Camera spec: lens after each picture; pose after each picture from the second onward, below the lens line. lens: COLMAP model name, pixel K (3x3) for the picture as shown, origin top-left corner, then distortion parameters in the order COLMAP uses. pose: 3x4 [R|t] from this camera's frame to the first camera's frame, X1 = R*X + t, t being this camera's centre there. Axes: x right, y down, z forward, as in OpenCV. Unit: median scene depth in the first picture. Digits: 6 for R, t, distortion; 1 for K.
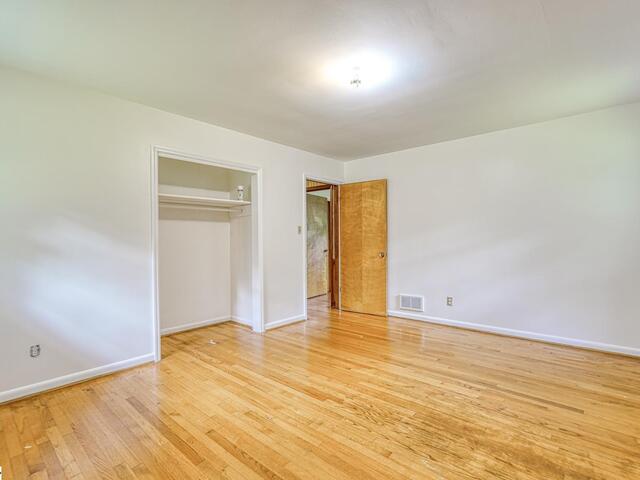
lens RADIAL K [[319.3, 0, 318.3], [0, 319.3, 241.1], [0, 0, 1]] dist [-0.031234, 0.016176]
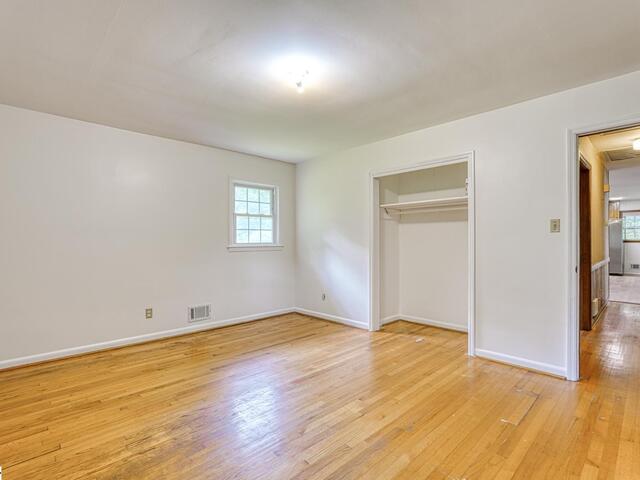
lens RADIAL K [[319.3, 0, 318.3], [0, 319.3, 241.1], [0, 0, 1]] dist [-0.031234, 0.016176]
pose [[-0.084378, 0.006735, -0.996411, 1.014407], [-0.003773, 0.999968, 0.007079, -0.013668], [0.996427, 0.004357, -0.084350, 1.055650]]
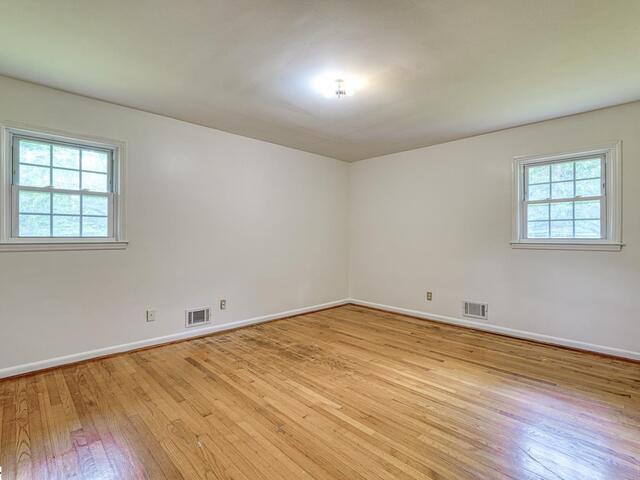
lens RADIAL K [[319.3, 0, 318.3], [0, 319.3, 241.1], [0, 0, 1]] dist [-0.031234, 0.016176]
pose [[-0.996754, 0.002228, 0.080478, 0.102081], [0.004525, 0.999587, 0.028367, -0.020549], [-0.080382, 0.028639, -0.996353, 1.922696]]
